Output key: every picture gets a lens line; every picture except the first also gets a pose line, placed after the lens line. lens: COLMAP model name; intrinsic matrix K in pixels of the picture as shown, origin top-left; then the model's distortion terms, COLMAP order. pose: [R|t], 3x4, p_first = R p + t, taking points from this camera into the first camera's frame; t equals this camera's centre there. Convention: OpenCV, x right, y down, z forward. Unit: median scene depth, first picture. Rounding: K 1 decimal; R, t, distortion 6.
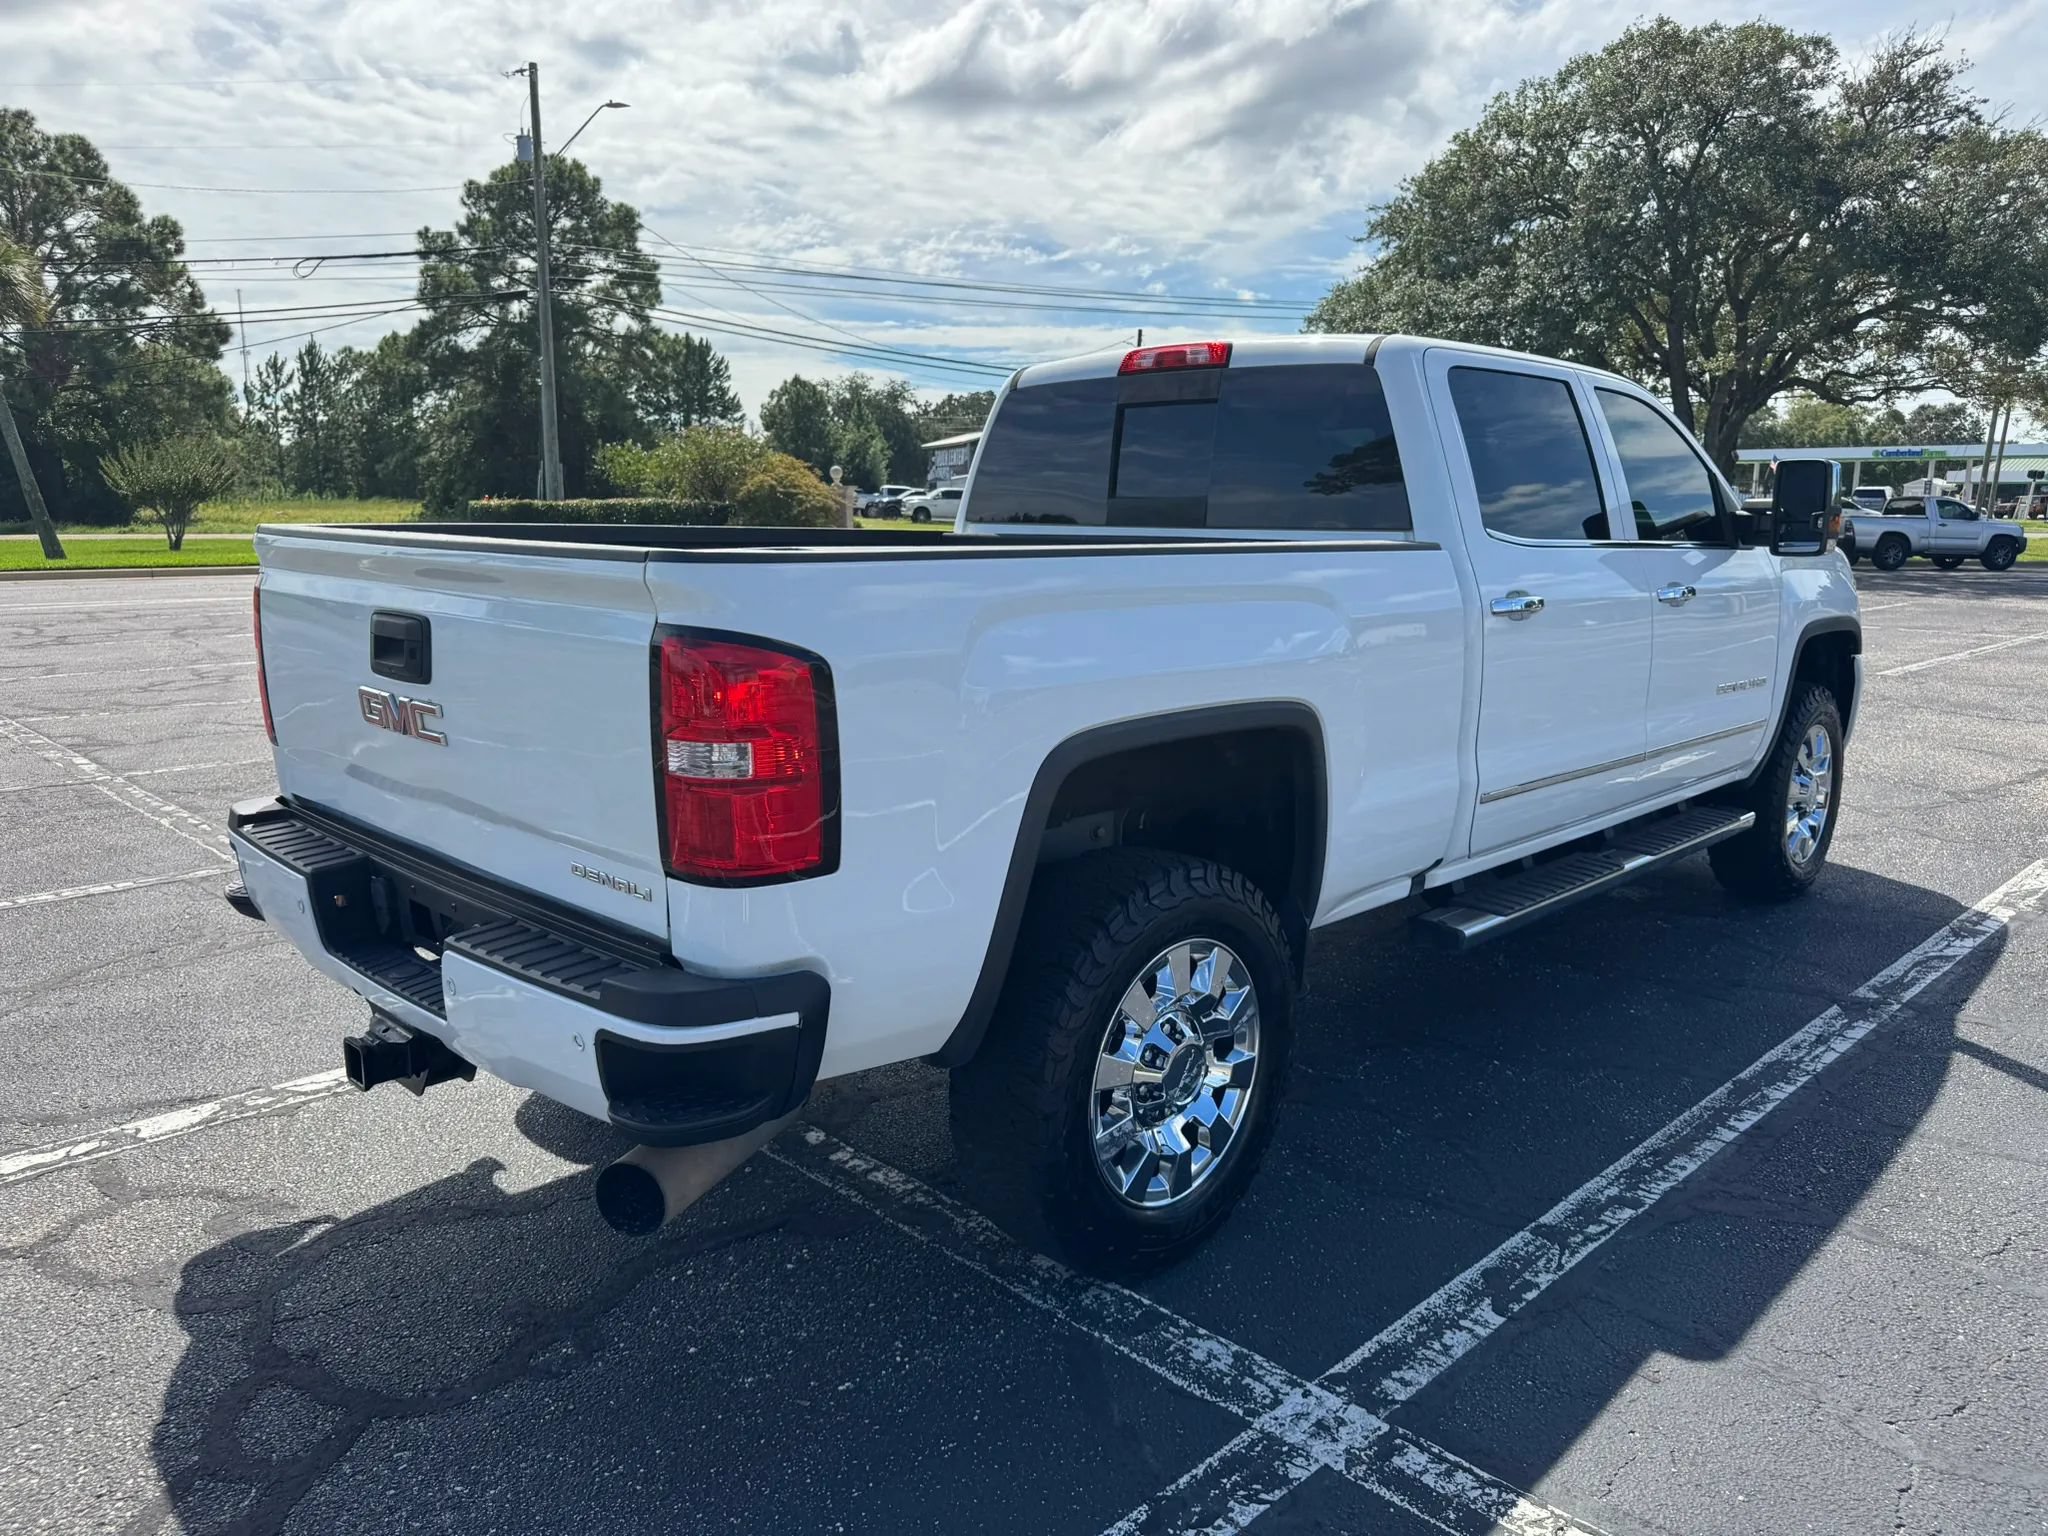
lens RADIAL K [[1447.4, 0, 1011.2], [0, 1447.4, 763.7], [0, 0, 1]] dist [0.048282, -0.053476]
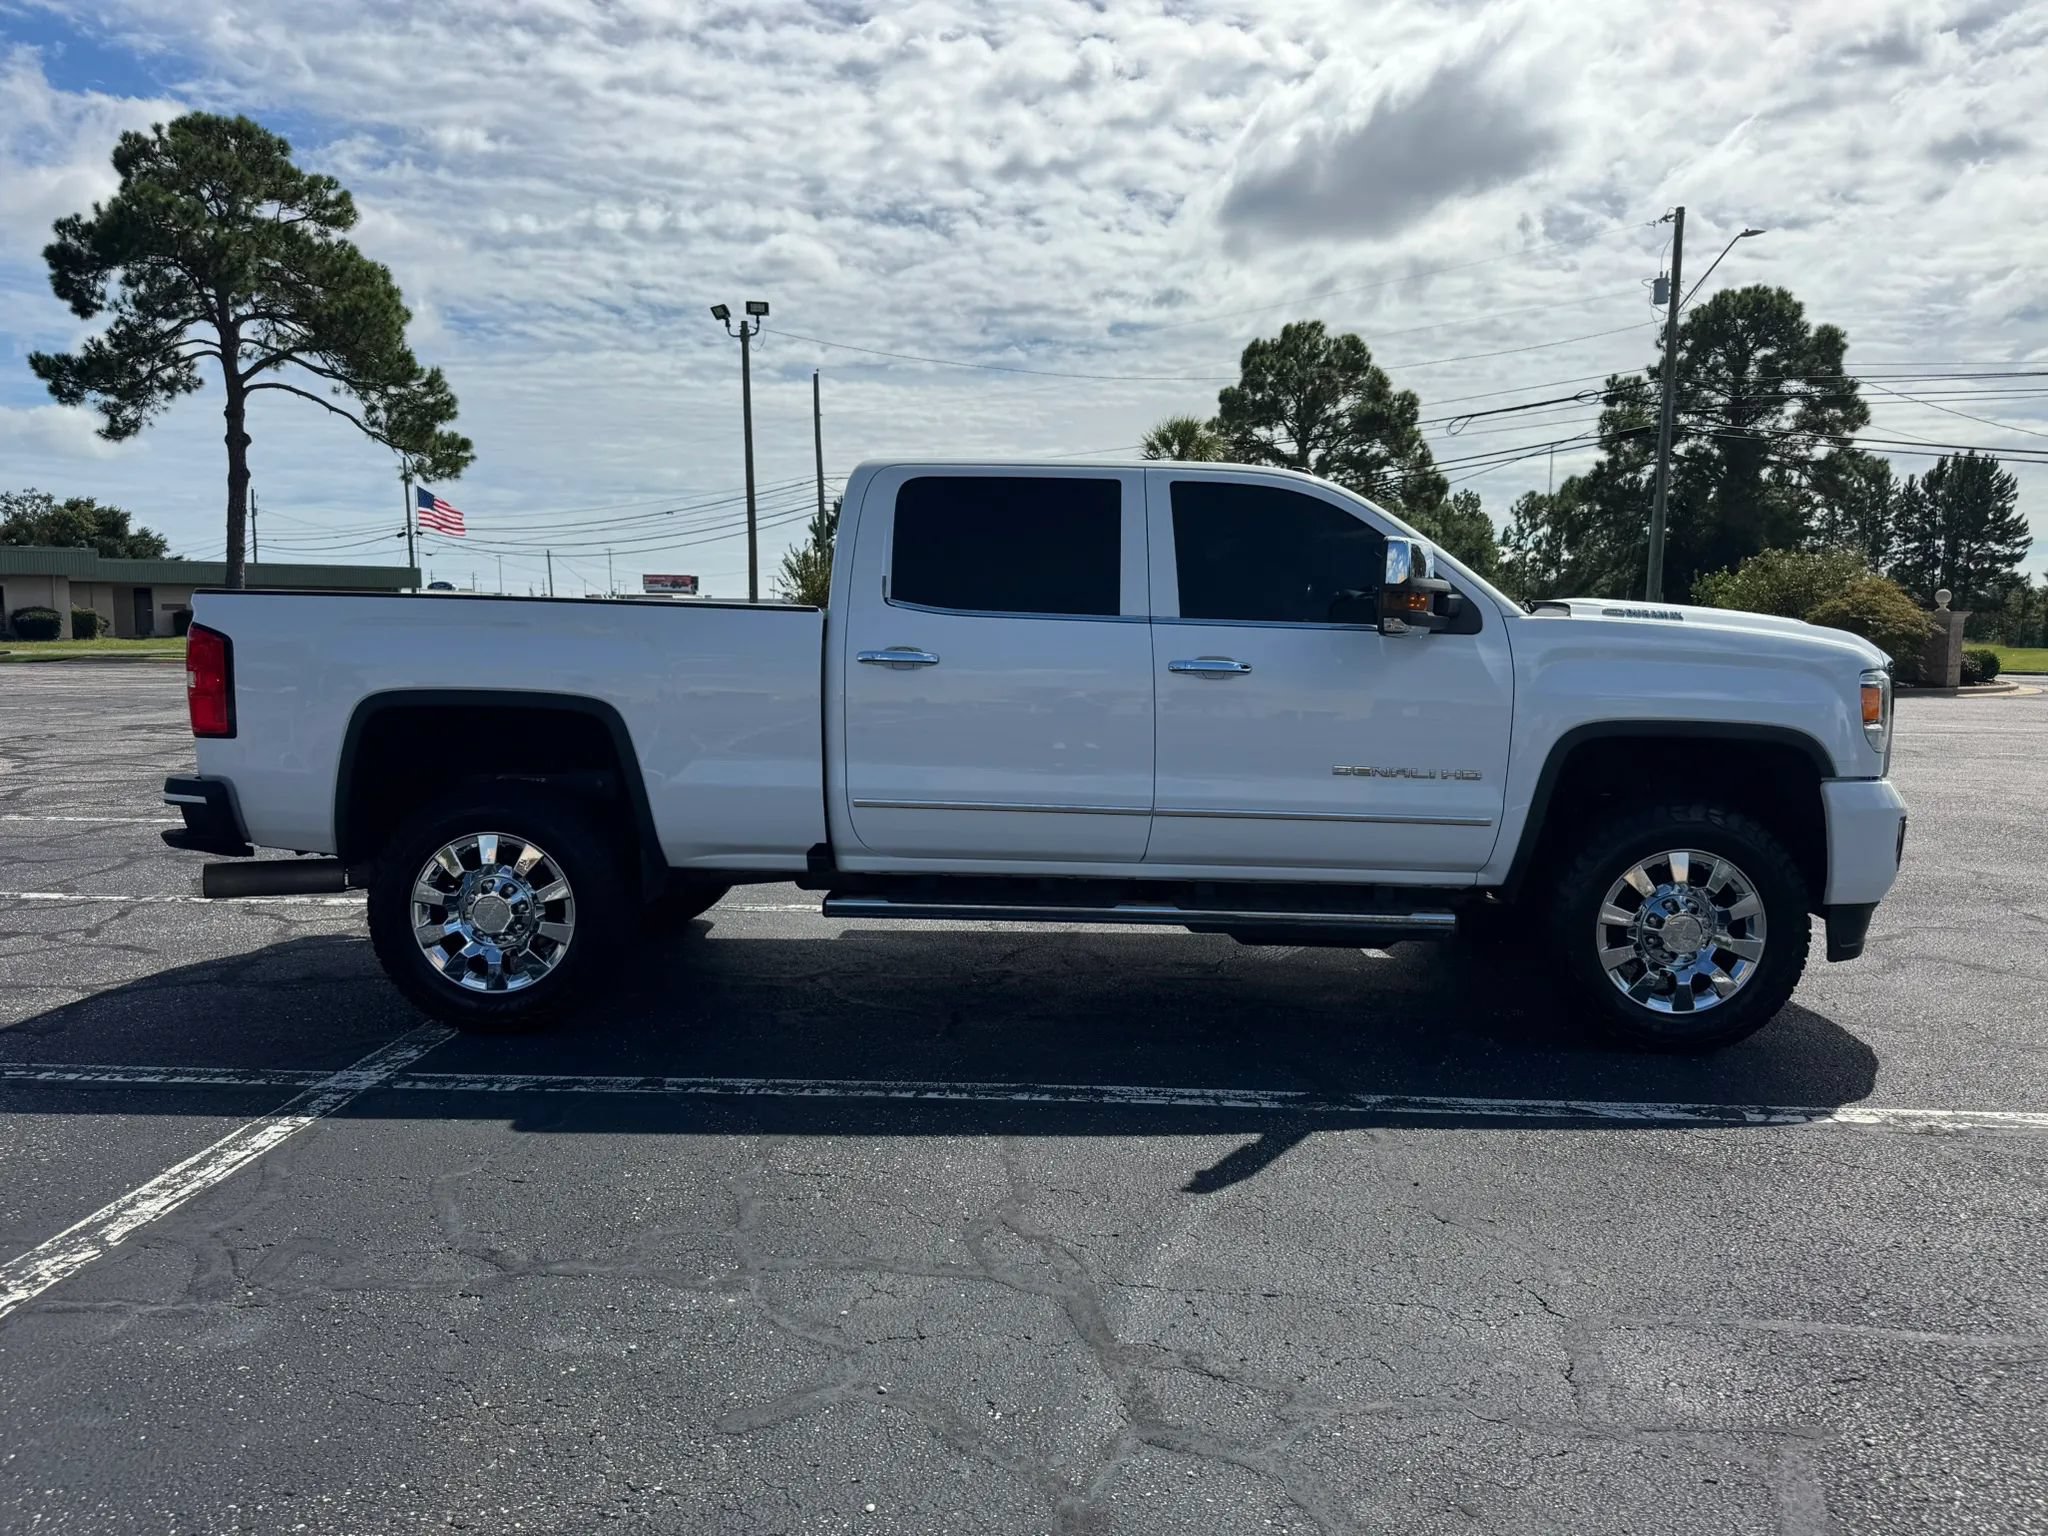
lens RADIAL K [[1447.4, 0, 1041.8], [0, 1447.4, 775.7], [0, 0, 1]] dist [0.048282, -0.053476]
pose [[0.684580, 0.084179, -0.724061, 0.097613], [-0.144360, 0.989292, -0.021473, 0.000261], [0.714500, 0.119225, 0.689402, 0.016033]]
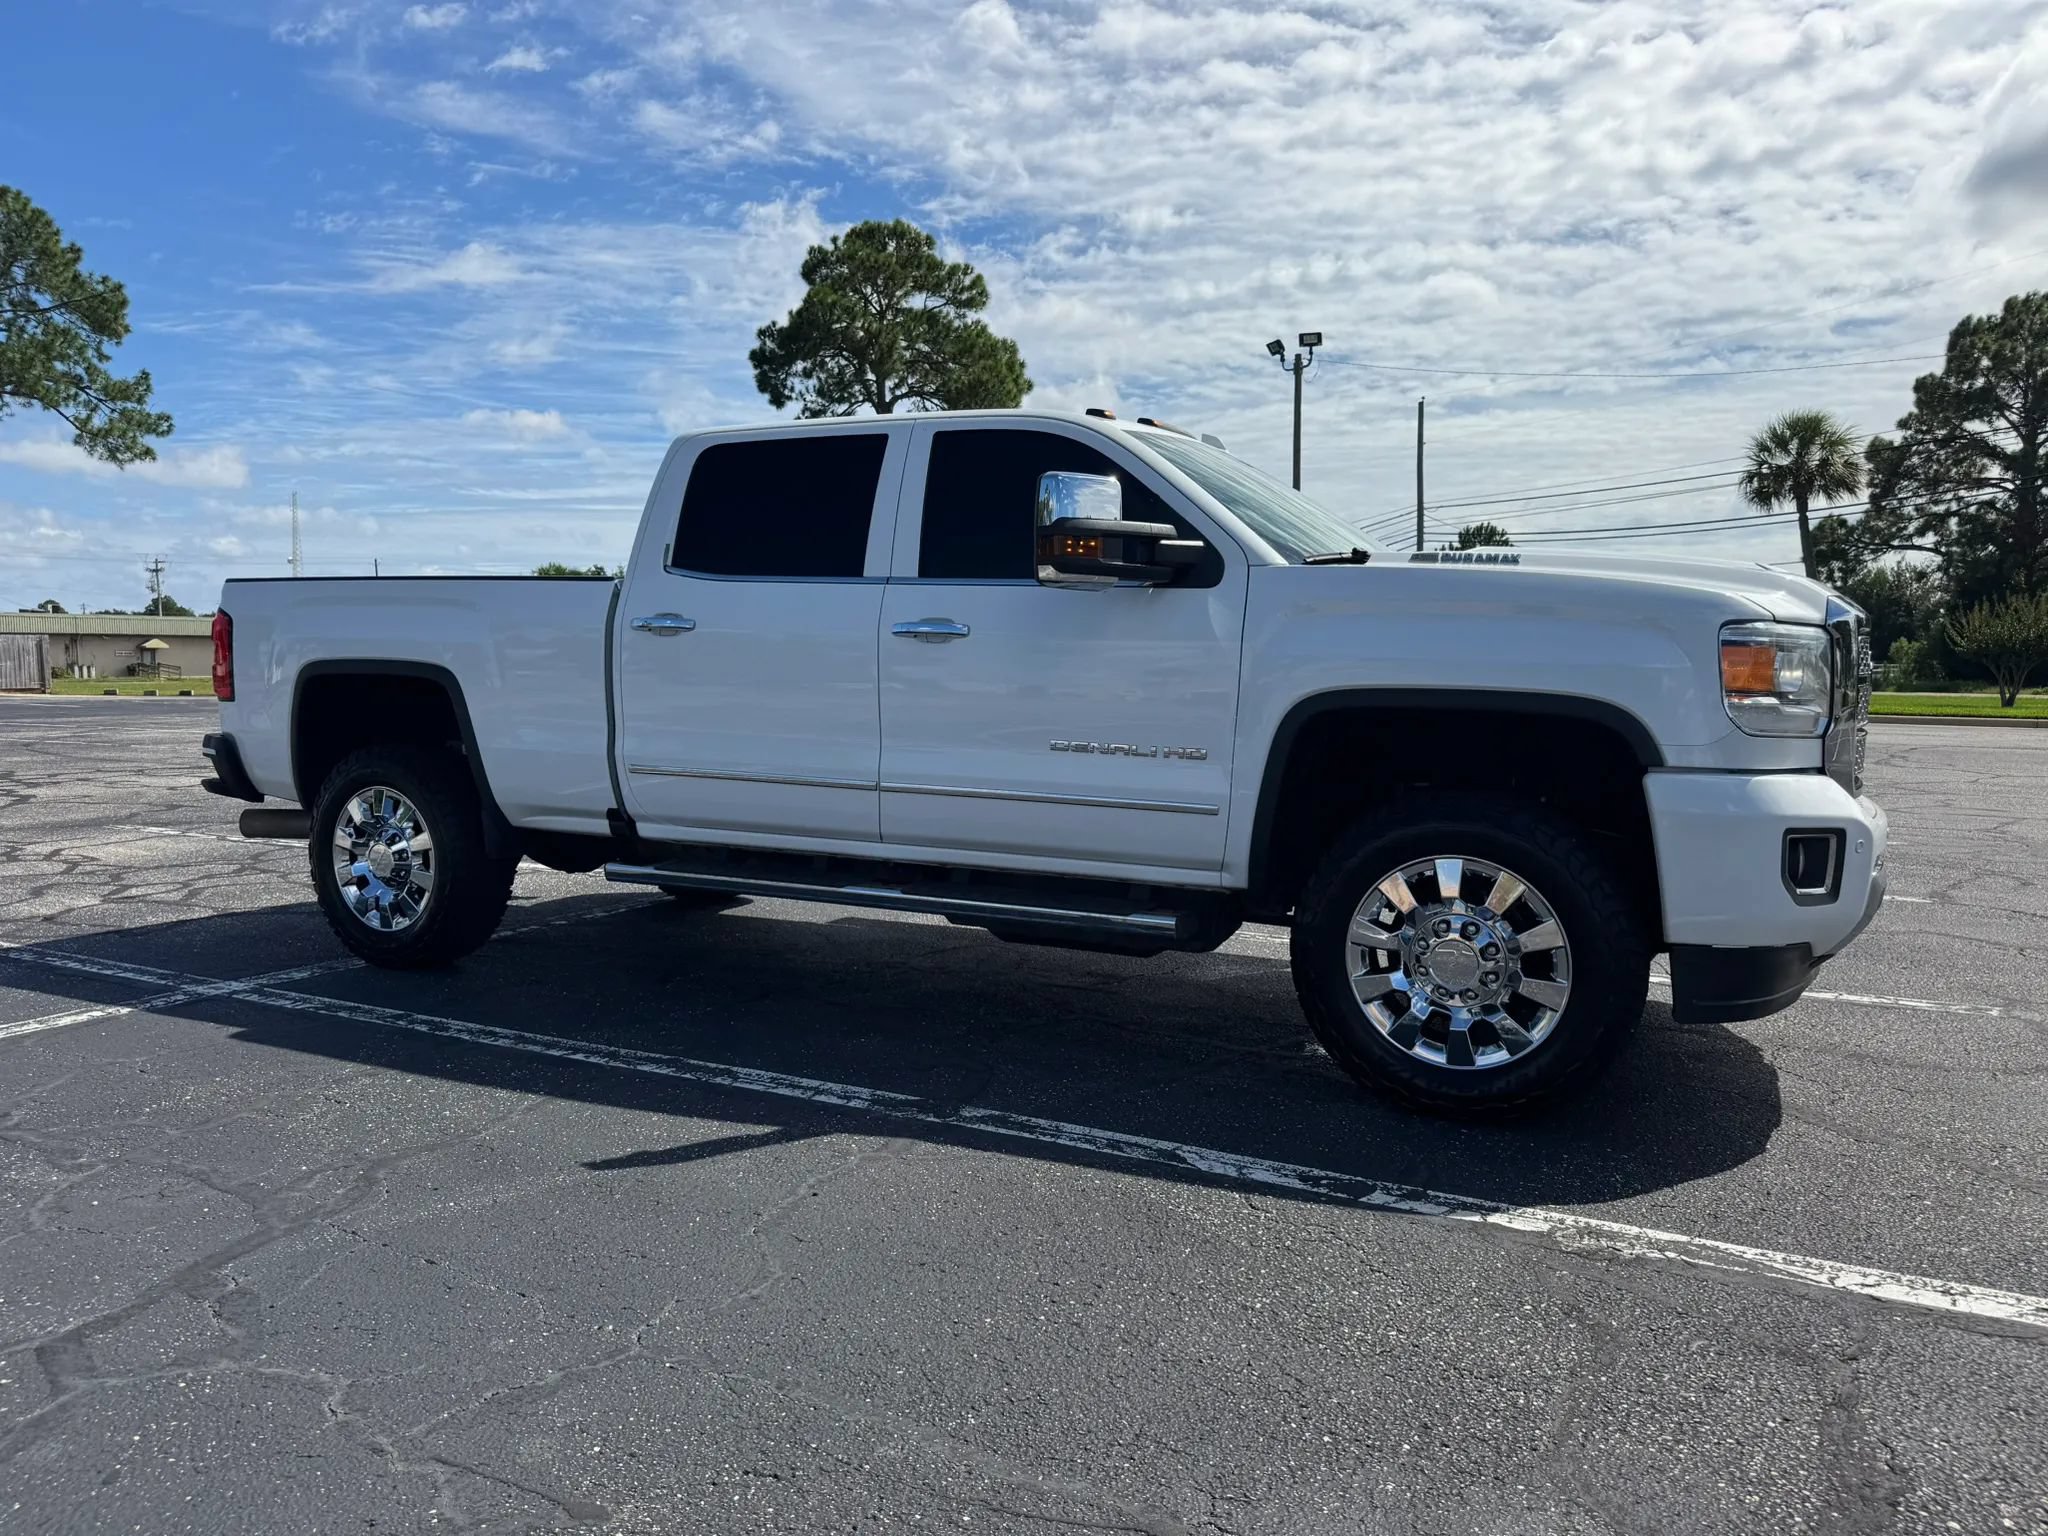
lens RADIAL K [[1447.4, 0, 1009.0], [0, 1447.4, 789.9], [0, 0, 1]] dist [0.048282, -0.053476]
pose [[0.302615, 0.088755, -0.948971, 0.119395], [-0.179663, 0.983118, 0.034657, -0.004636], [0.936027, 0.160007, 0.313452, 0.065498]]
